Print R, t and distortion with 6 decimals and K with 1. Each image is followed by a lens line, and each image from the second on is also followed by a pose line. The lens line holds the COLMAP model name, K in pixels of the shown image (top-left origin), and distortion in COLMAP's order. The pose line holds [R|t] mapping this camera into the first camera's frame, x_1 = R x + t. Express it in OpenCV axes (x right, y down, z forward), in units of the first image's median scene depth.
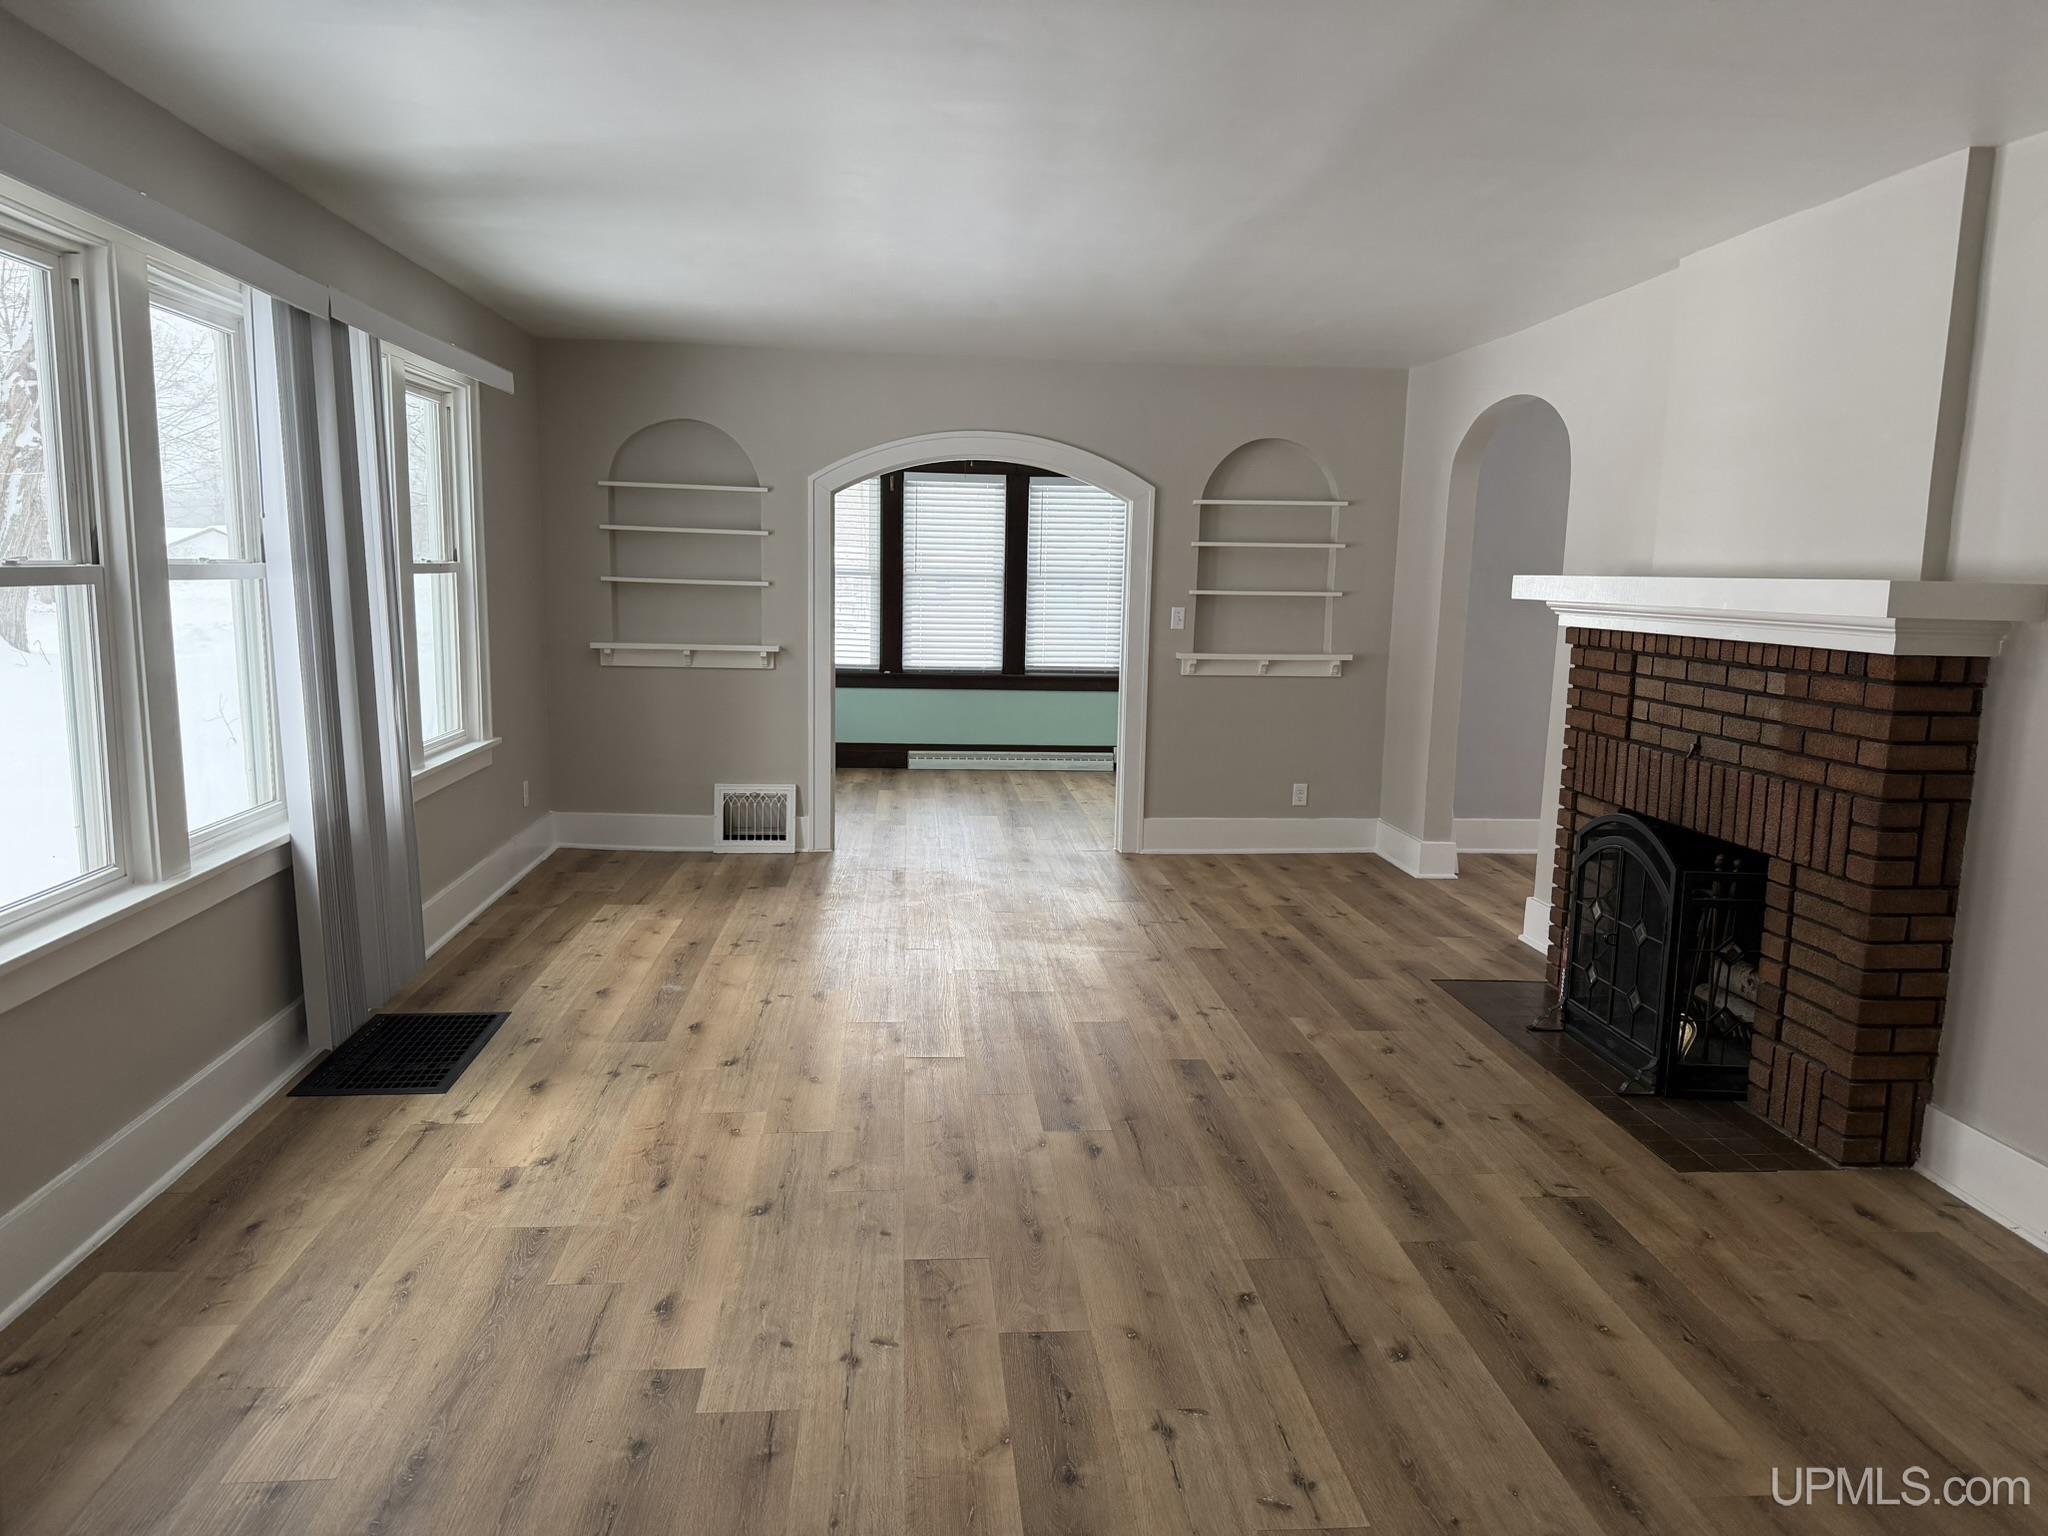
lens RADIAL K [[1426.9, 0, 1039.7], [0, 1426.9, 782.7], [0, 0, 1]] dist [0.005859, -0.010708]
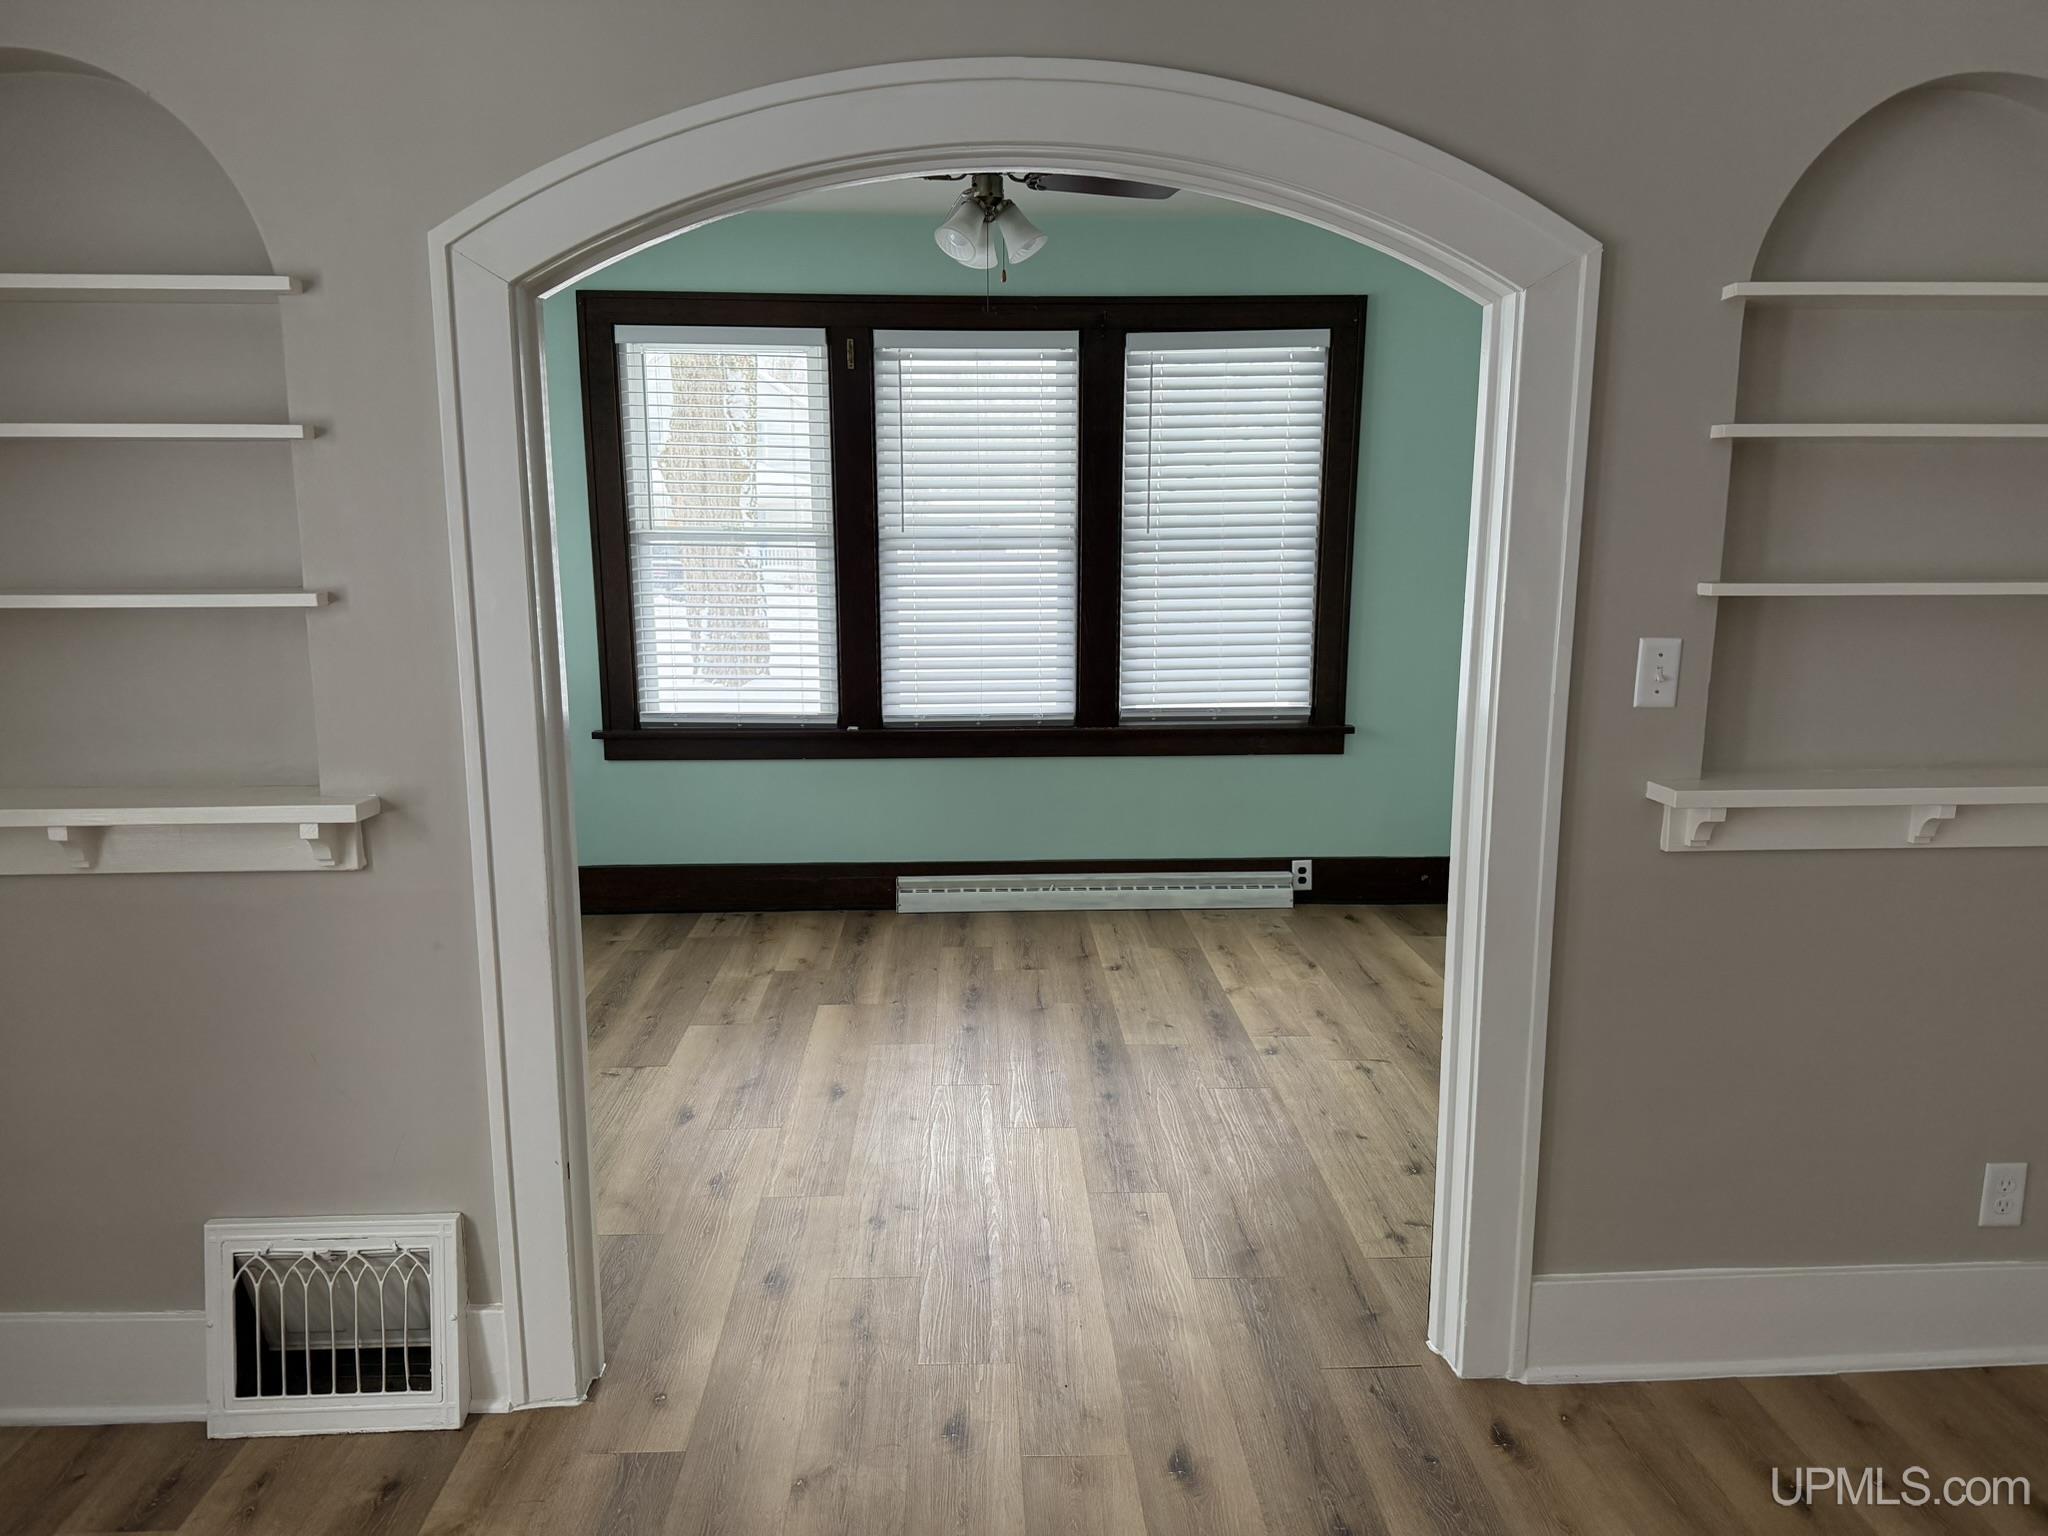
lens RADIAL K [[1426.9, 0, 1002.0], [0, 1426.9, 763.3], [0, 0, 1]] dist [0.005859, -0.010708]
pose [[0.997544, -0.013722, -0.068687, -0.023744], [0.015286, 0.999634, 0.022299, -0.101684], [0.068356, -0.023294, 0.997389, 0.658919]]
